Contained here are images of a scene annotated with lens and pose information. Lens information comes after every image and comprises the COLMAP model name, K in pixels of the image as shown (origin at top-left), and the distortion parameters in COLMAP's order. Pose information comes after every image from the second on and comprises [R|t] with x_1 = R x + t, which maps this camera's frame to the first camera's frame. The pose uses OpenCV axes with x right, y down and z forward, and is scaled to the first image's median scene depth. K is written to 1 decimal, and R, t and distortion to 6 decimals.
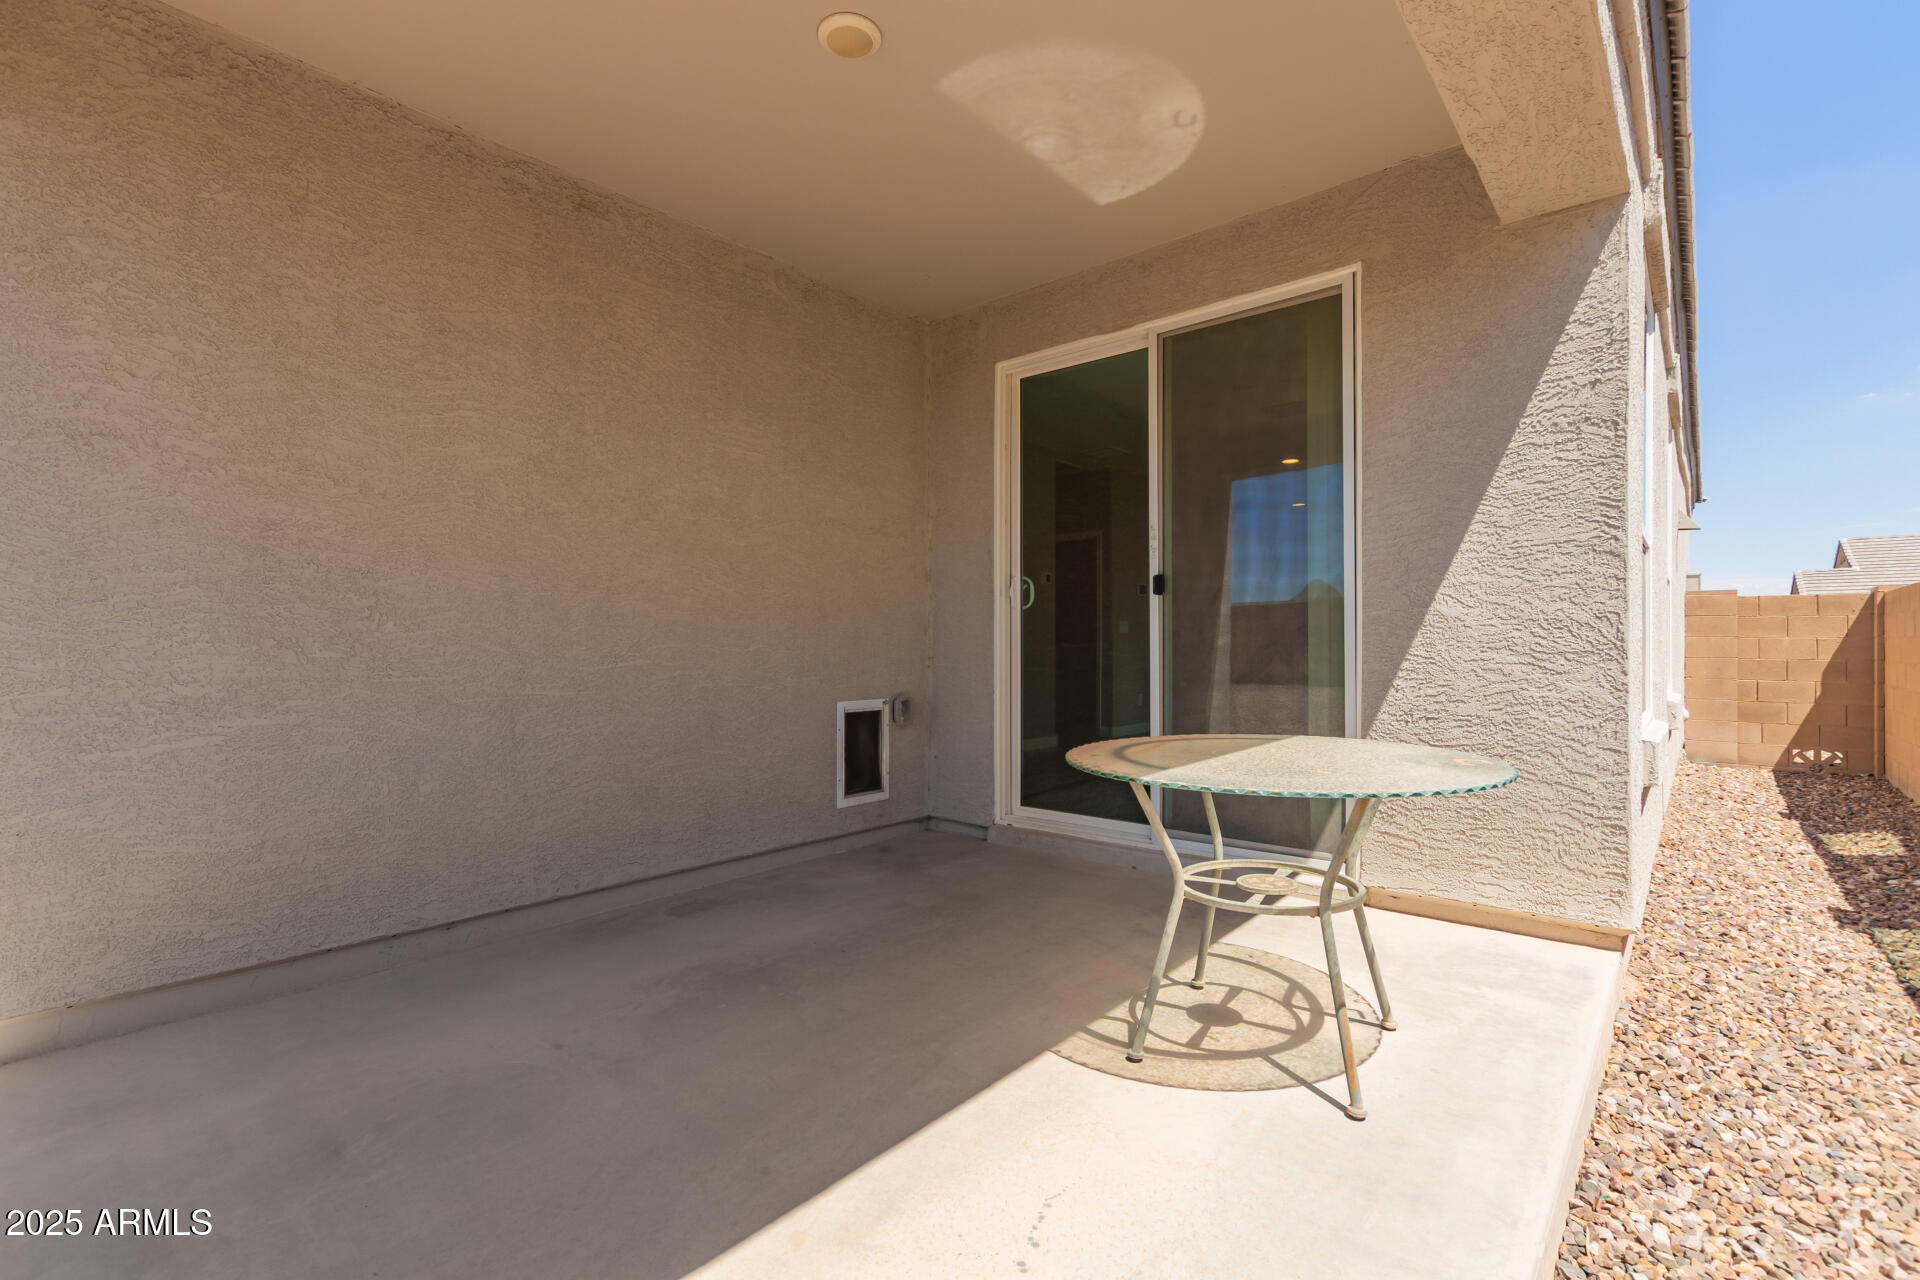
lens RADIAL K [[875.3, 0, 966.2], [0, 875.3, 639.7], [0, 0, 1]] dist [0.008598, -0.003780]
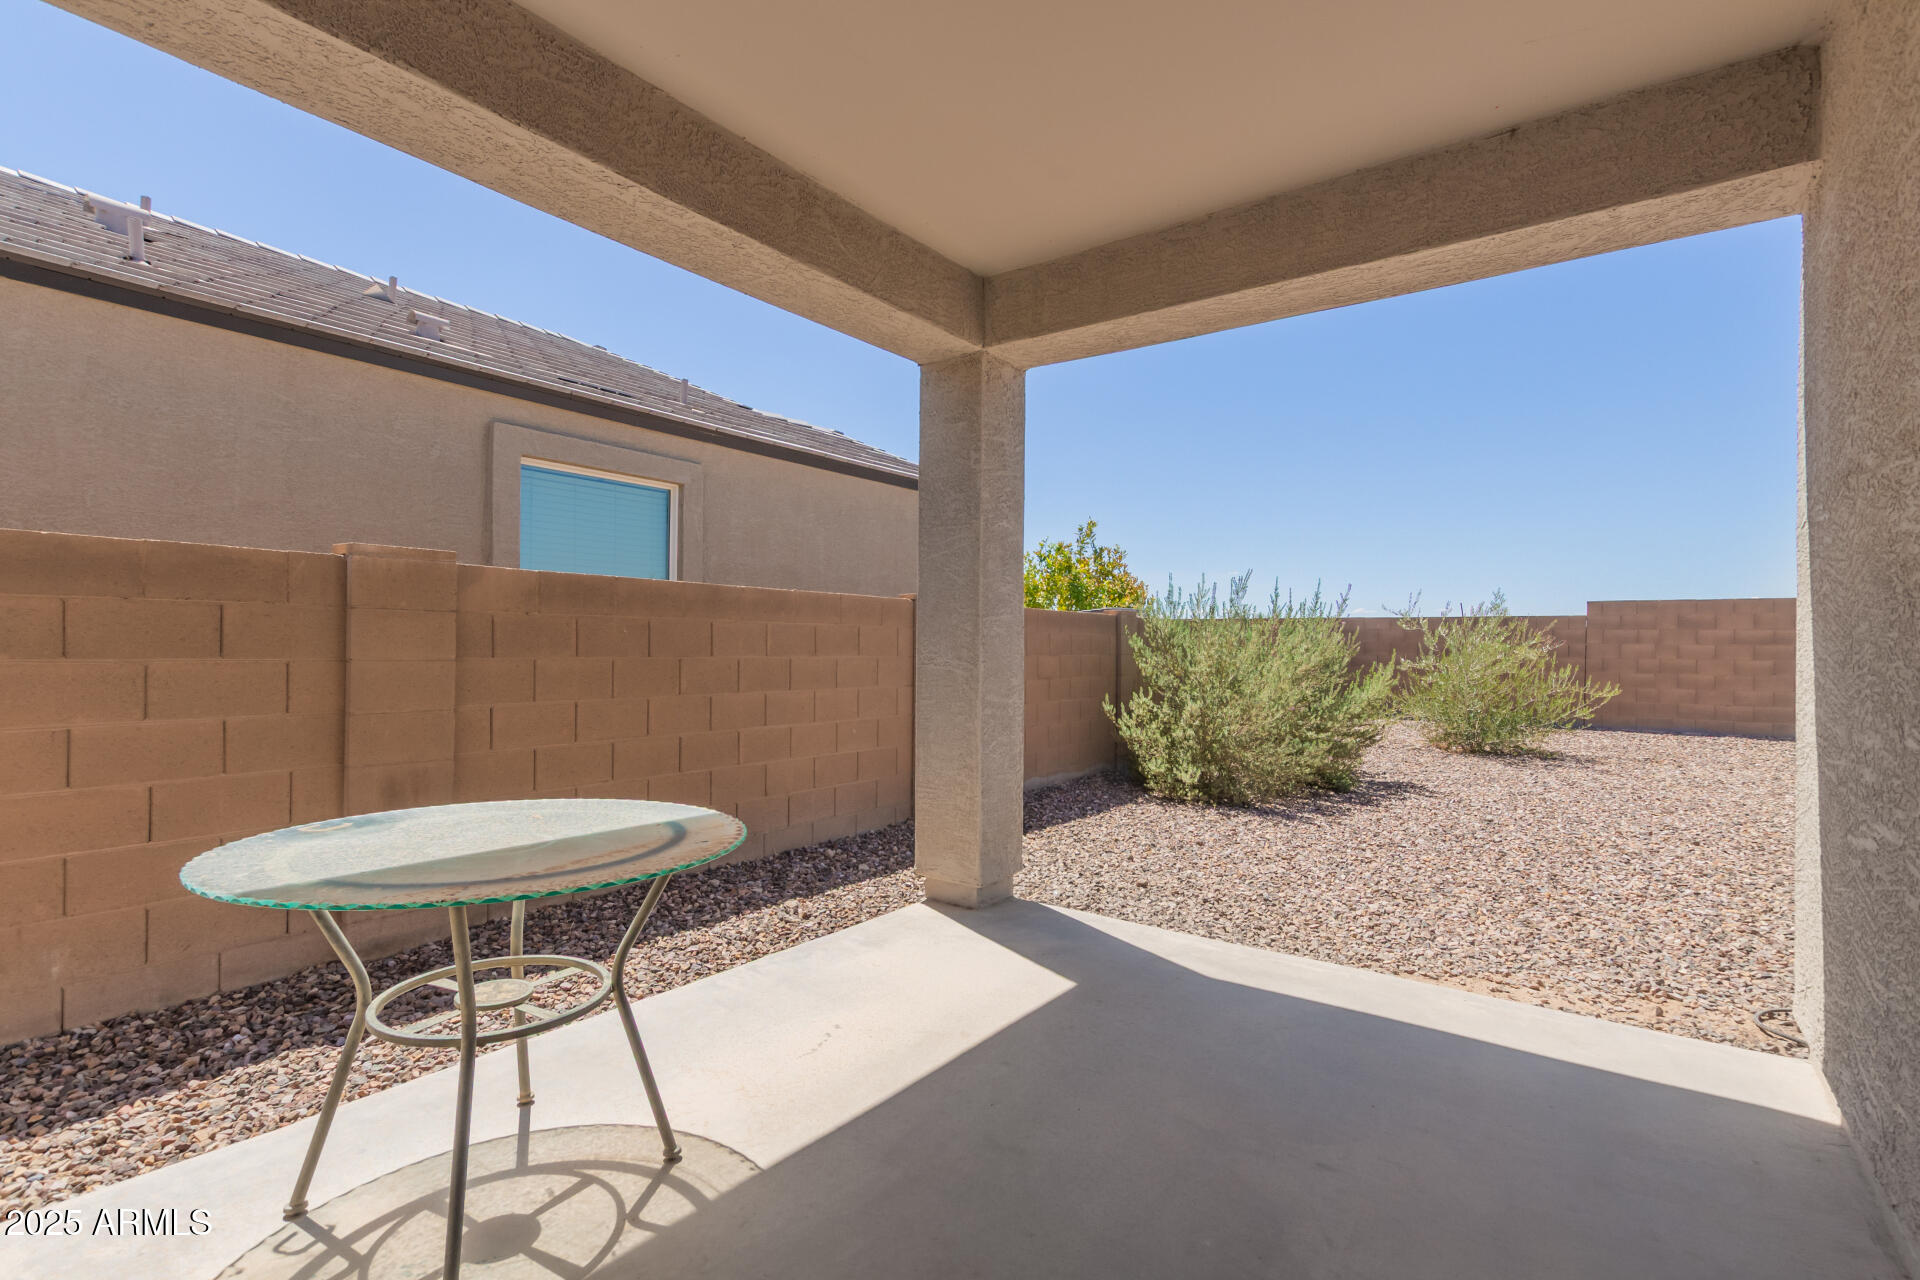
lens RADIAL K [[875.3, 0, 959.1], [0, 875.3, 649.9], [0, 0, 1]] dist [0.008598, -0.003780]
pose [[-0.997195, -0.008658, -0.074343, -0.031046], [-0.008534, 0.999962, -0.001993, -0.049932], [0.074357, -0.001353, -0.997231, 1.862812]]
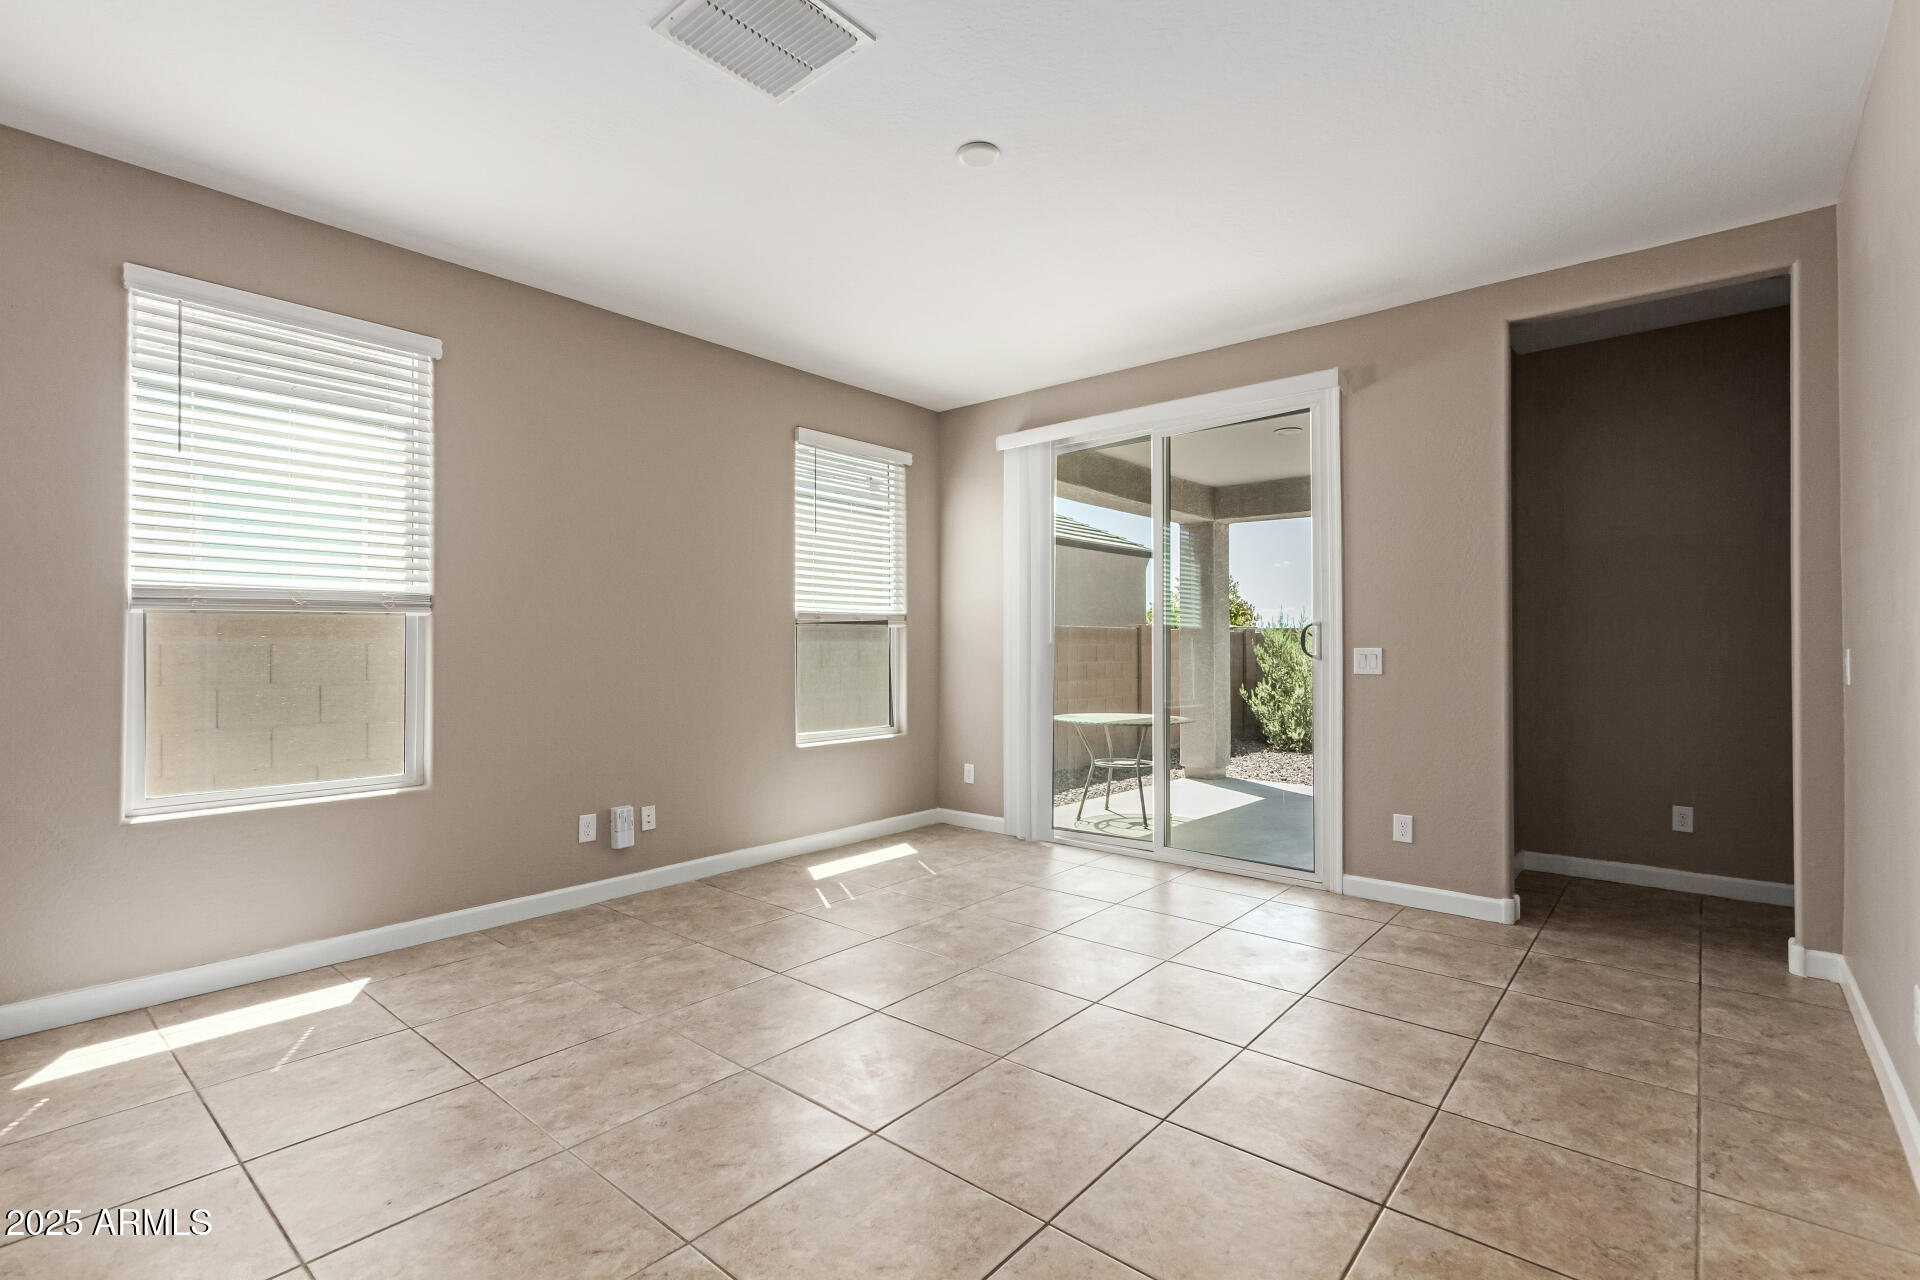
lens RADIAL K [[875.3, 0, 955.9], [0, 875.3, 643.0], [0, 0, 1]] dist [0.008598, -0.003780]
pose [[-0.999997, -0.000900, -0.002205, 0.884052], [-0.000881, 0.999960, -0.008916, -0.087421], [0.002213, -0.008914, -0.999958, 3.827412]]
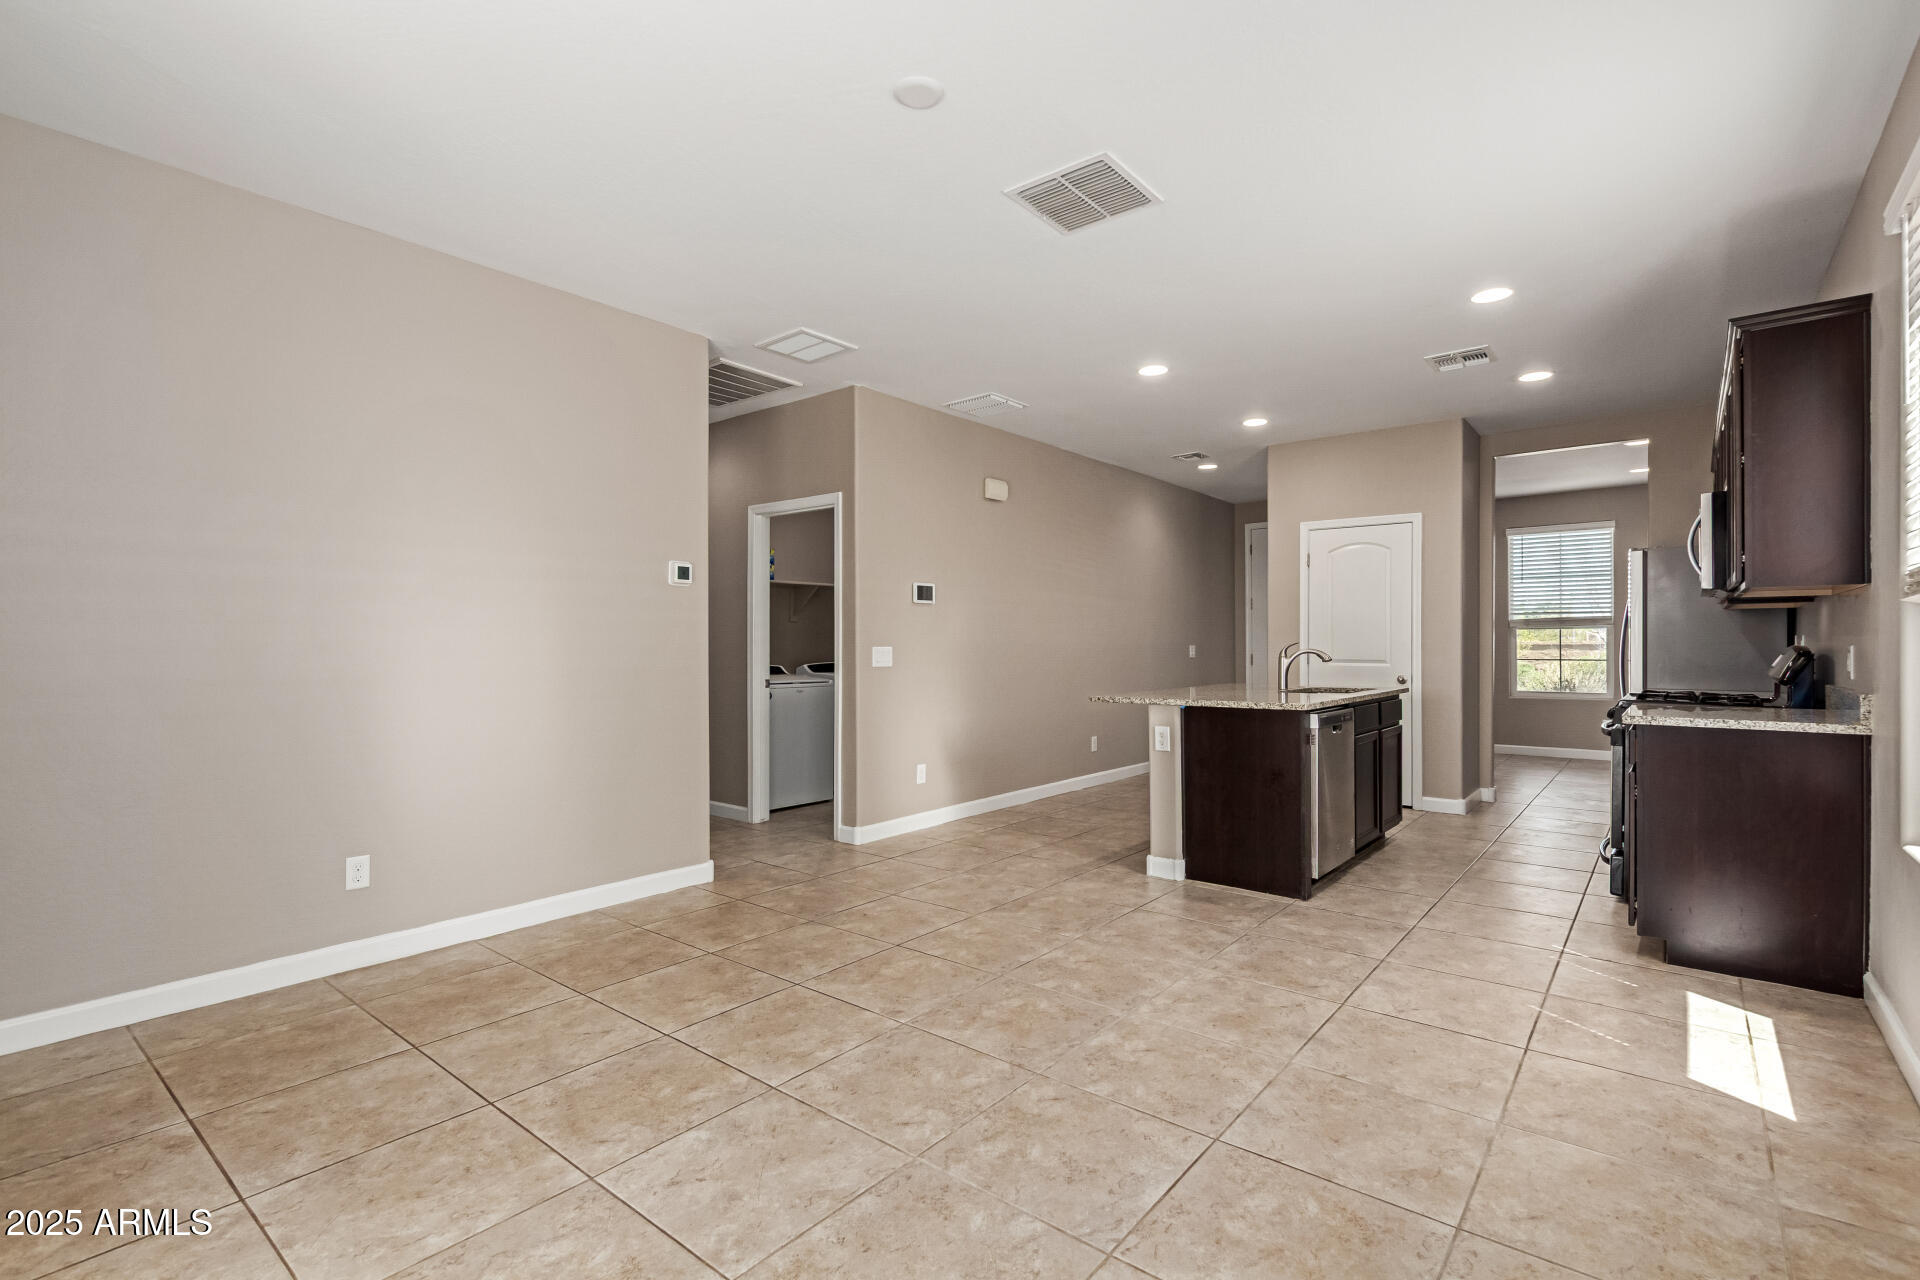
lens RADIAL K [[875.3, 0, 959.6], [0, 875.3, 641.3], [0, 0, 1]] dist [0.008598, -0.003780]
pose [[0.999721, -0.003715, 0.023315, 0.873684], [0.003723, 0.999993, -0.000297, -0.097469], [-0.023313, 0.000384, 0.999728, 1.590637]]
